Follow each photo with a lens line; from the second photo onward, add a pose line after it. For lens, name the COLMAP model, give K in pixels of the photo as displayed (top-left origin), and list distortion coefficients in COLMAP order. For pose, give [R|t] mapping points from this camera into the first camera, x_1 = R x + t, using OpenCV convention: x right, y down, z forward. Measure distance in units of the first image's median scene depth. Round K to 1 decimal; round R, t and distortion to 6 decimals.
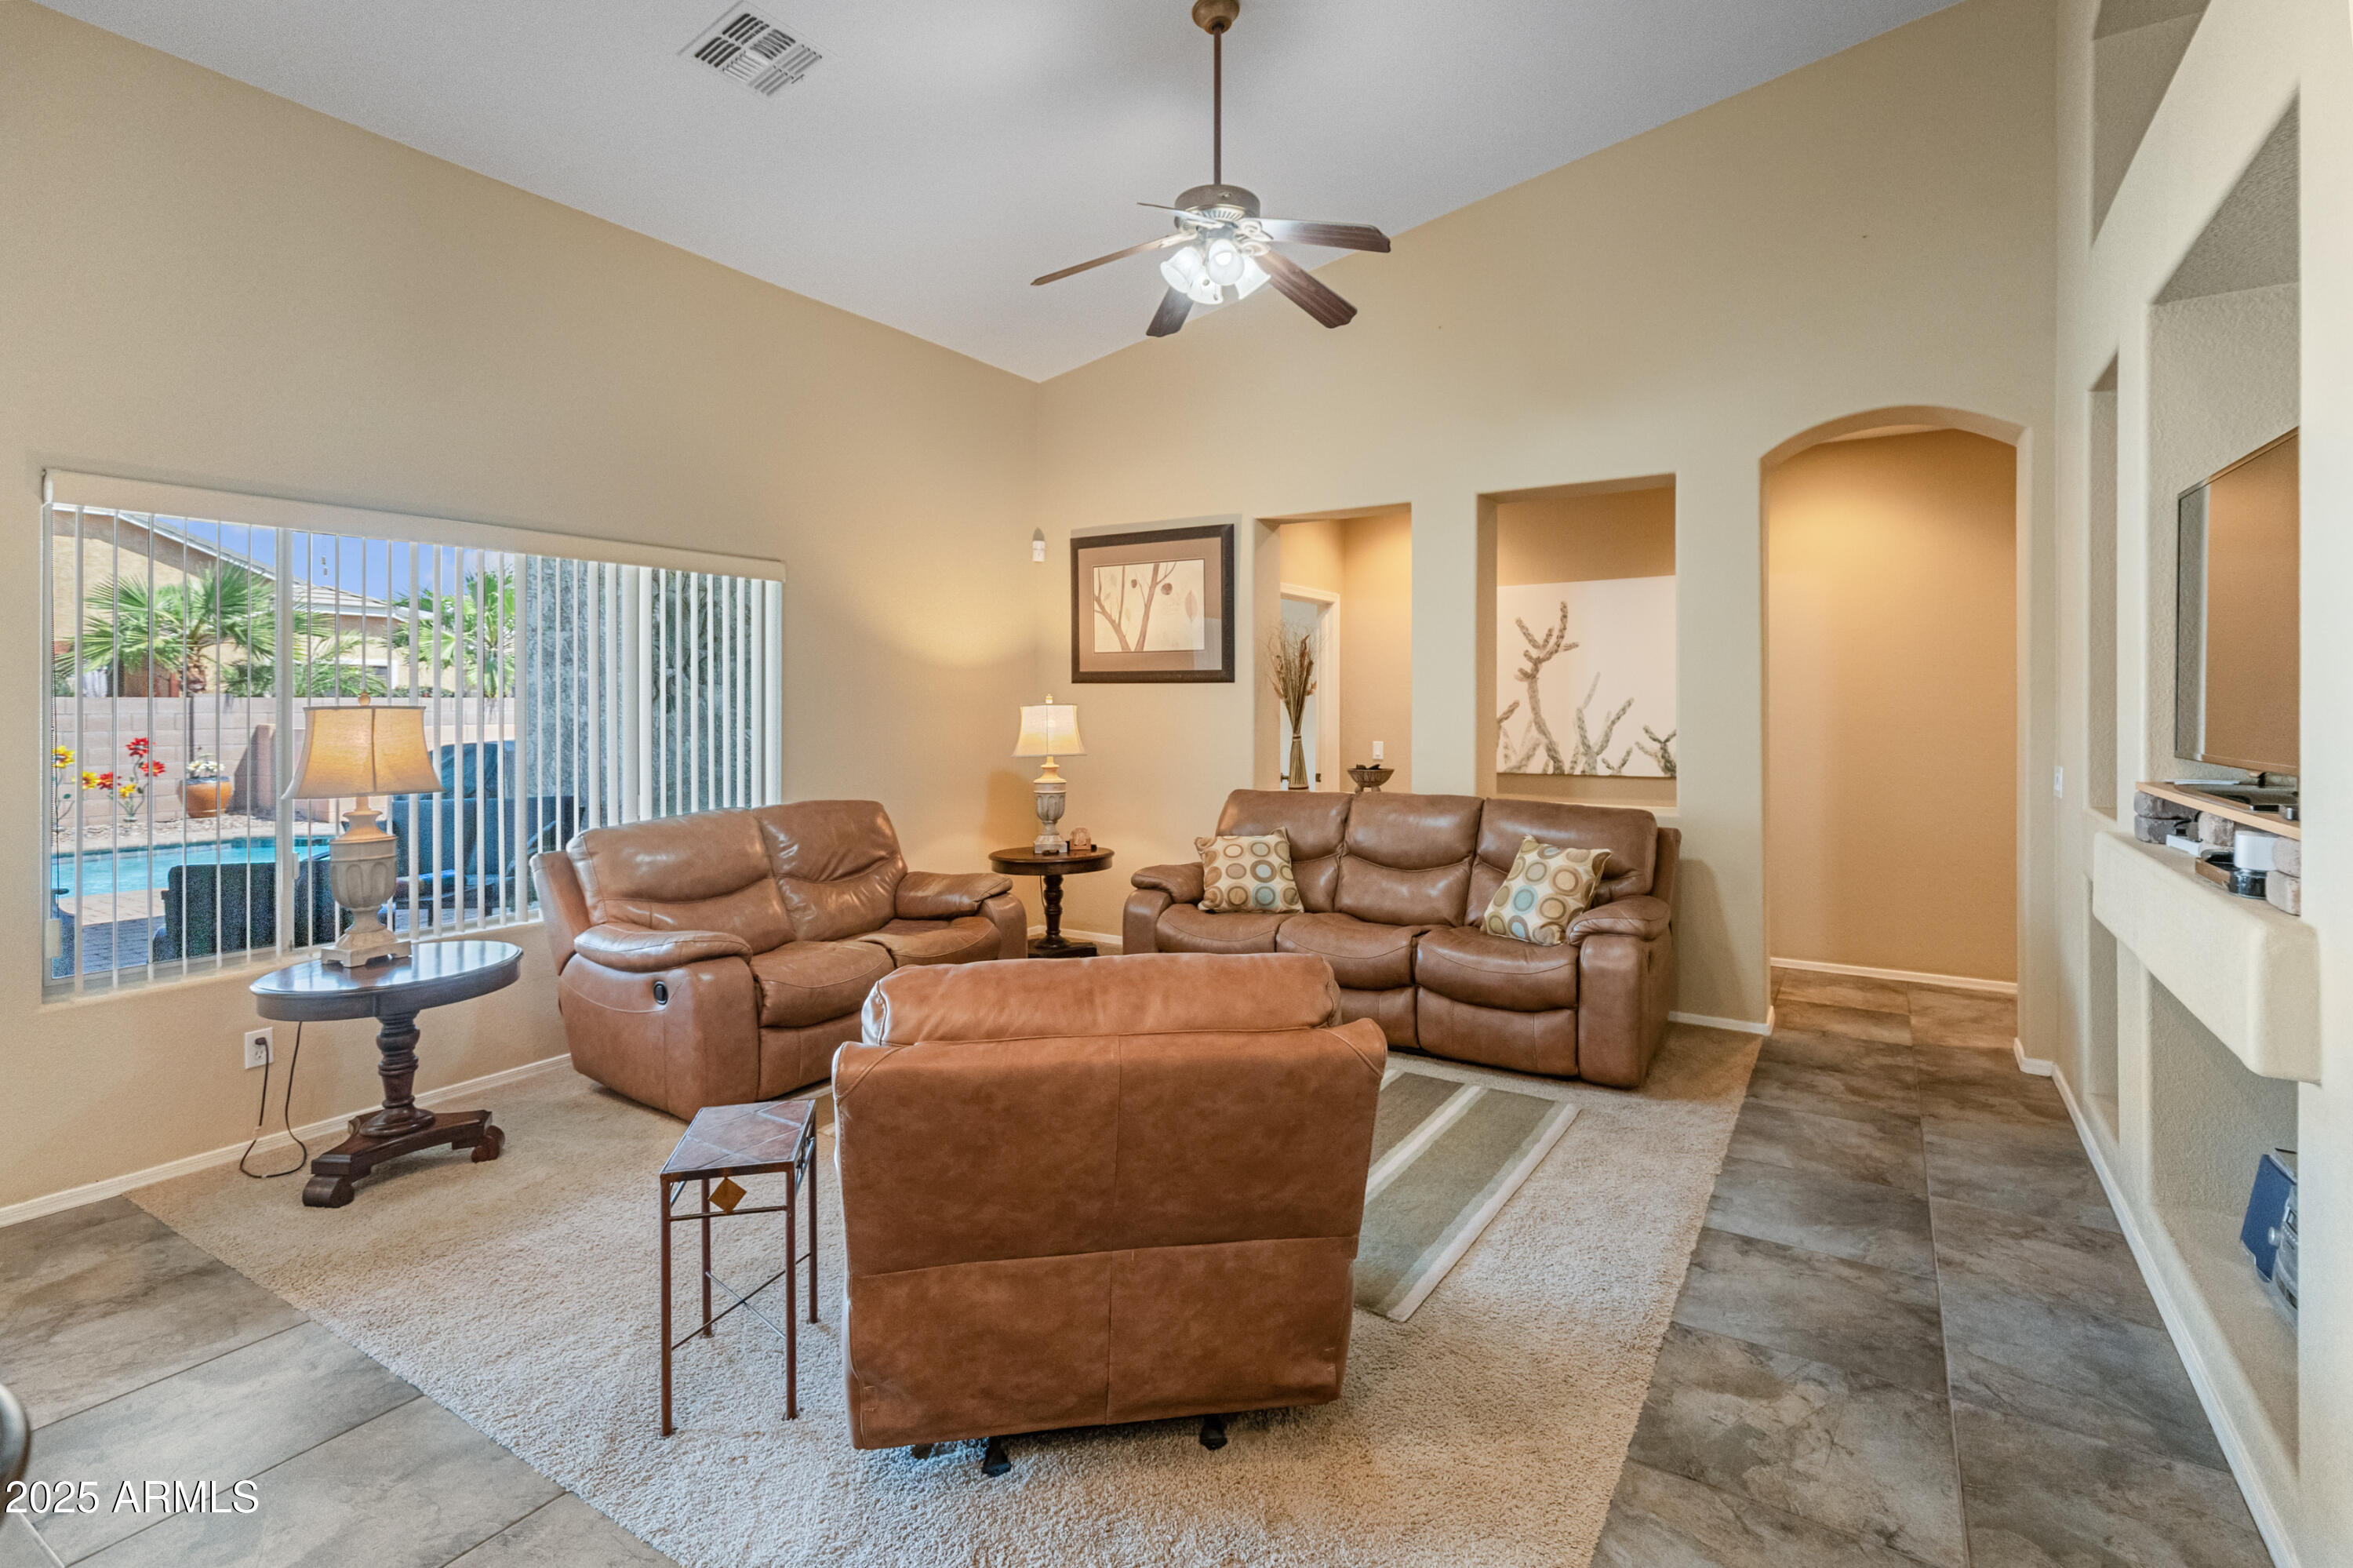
lens RADIAL K [[1103.3, 0, 1200.4], [0, 1103.3, 695.3], [0, 0, 1]] dist [0.009564, -0.000891]
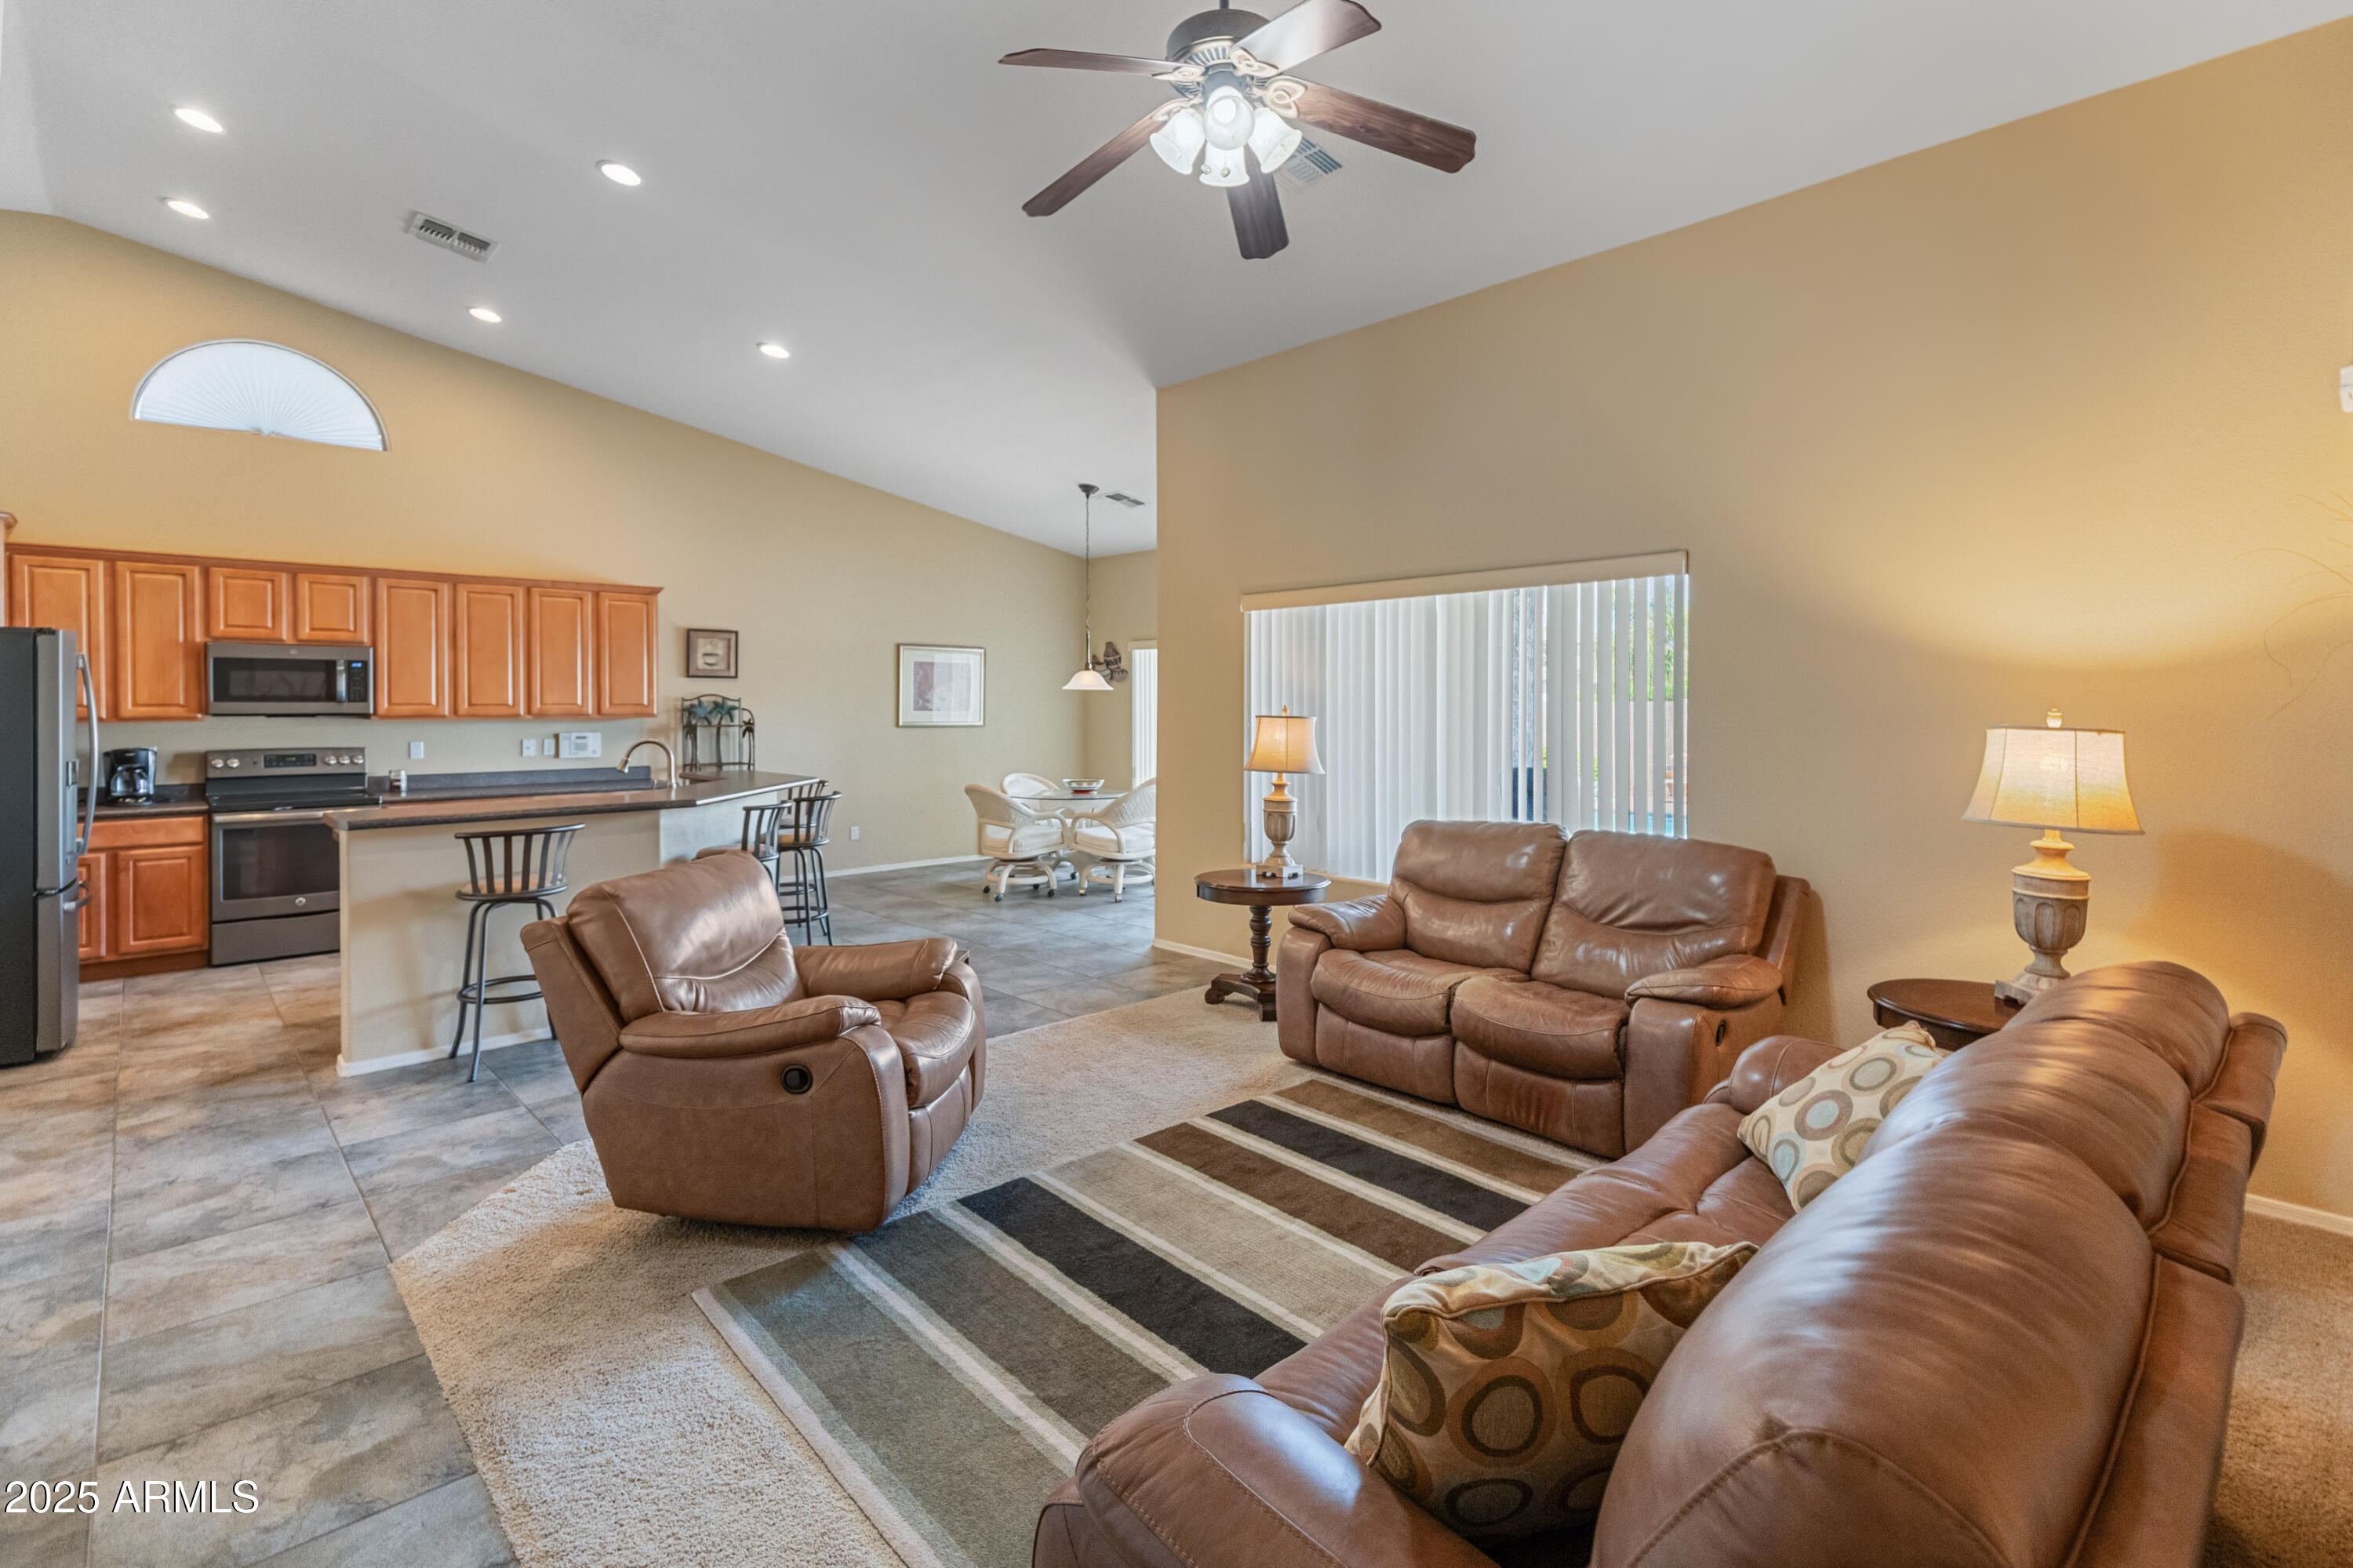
lens RADIAL K [[1103.3, 0, 1182.4], [0, 1103.3, 711.0], [0, 0, 1]] dist [0.009564, -0.000891]
pose [[-0.264379, 0.007459, -0.964390, 0.540038], [0.005606, 0.999965, 0.006197, -0.004996], [0.964403, -0.003768, -0.264411, 0.862048]]
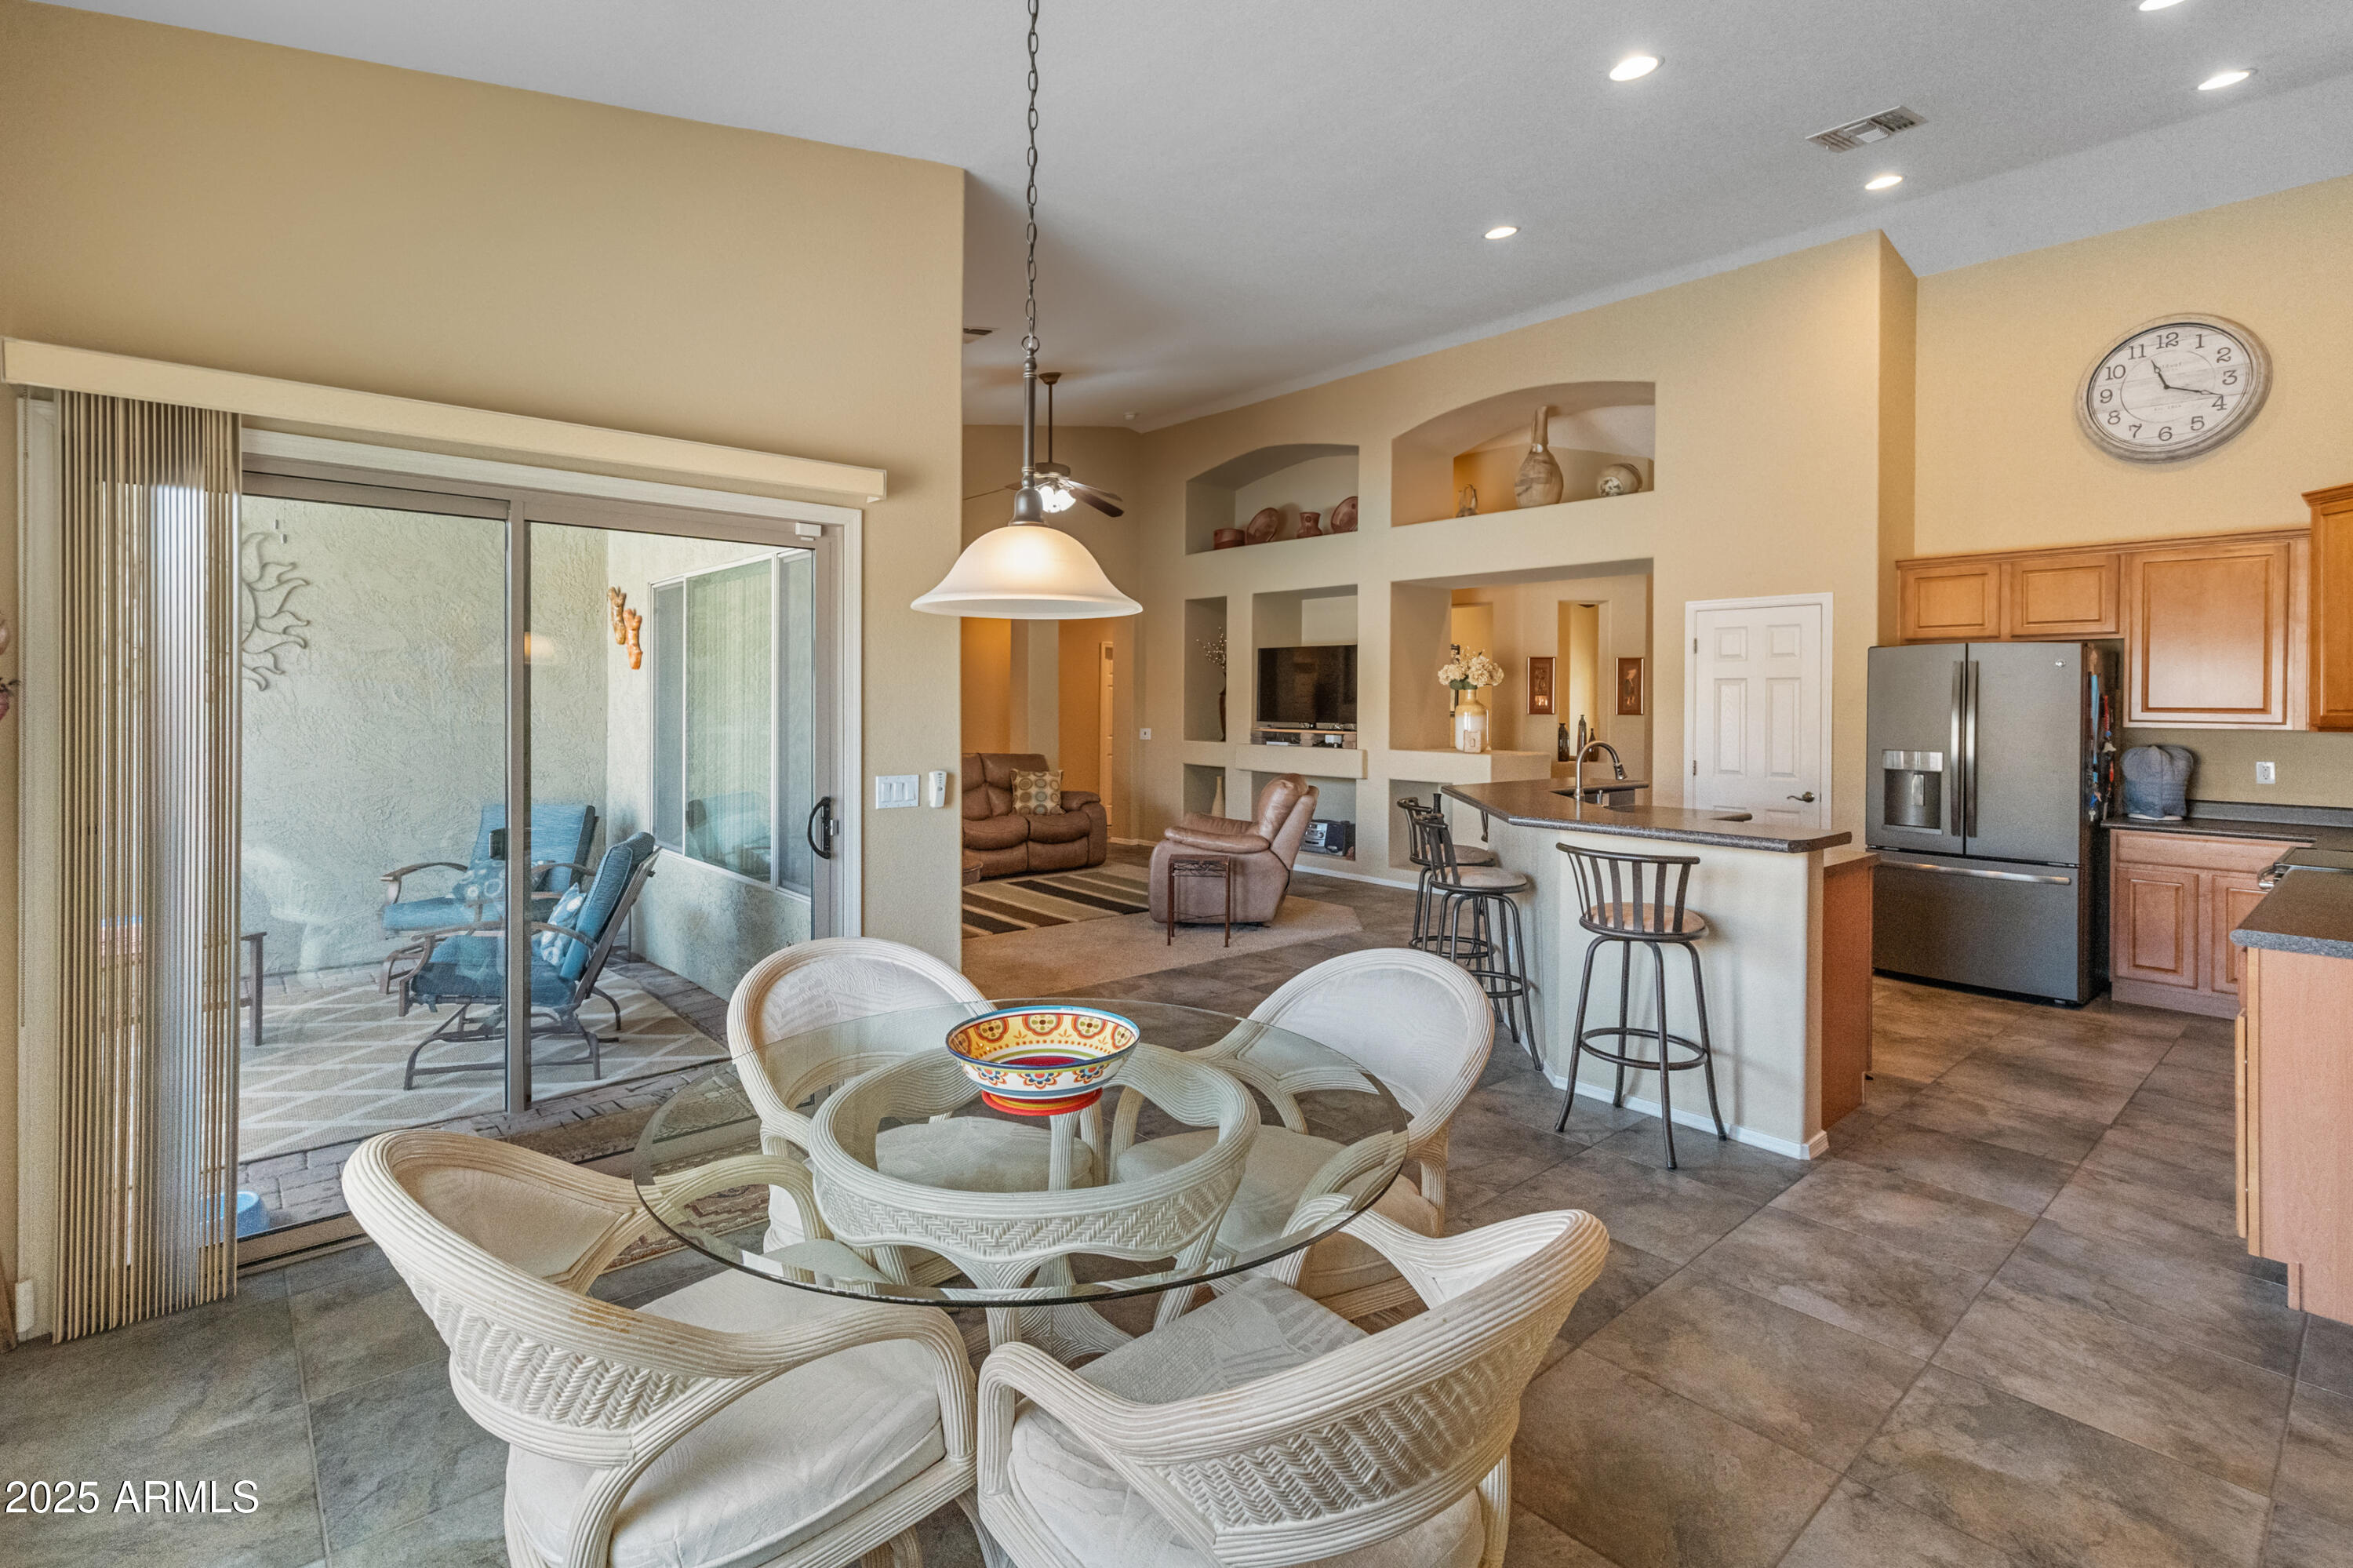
lens RADIAL K [[1103.3, 0, 1178.1], [0, 1103.3, 678.4], [0, 0, 1]] dist [0.009564, -0.000891]
pose [[0.294119, 0.027463, 0.955374, -1.428187], [-0.017060, 0.999579, -0.023481, 0.002223], [-0.955616, -0.009393, 0.294464, 0.105931]]
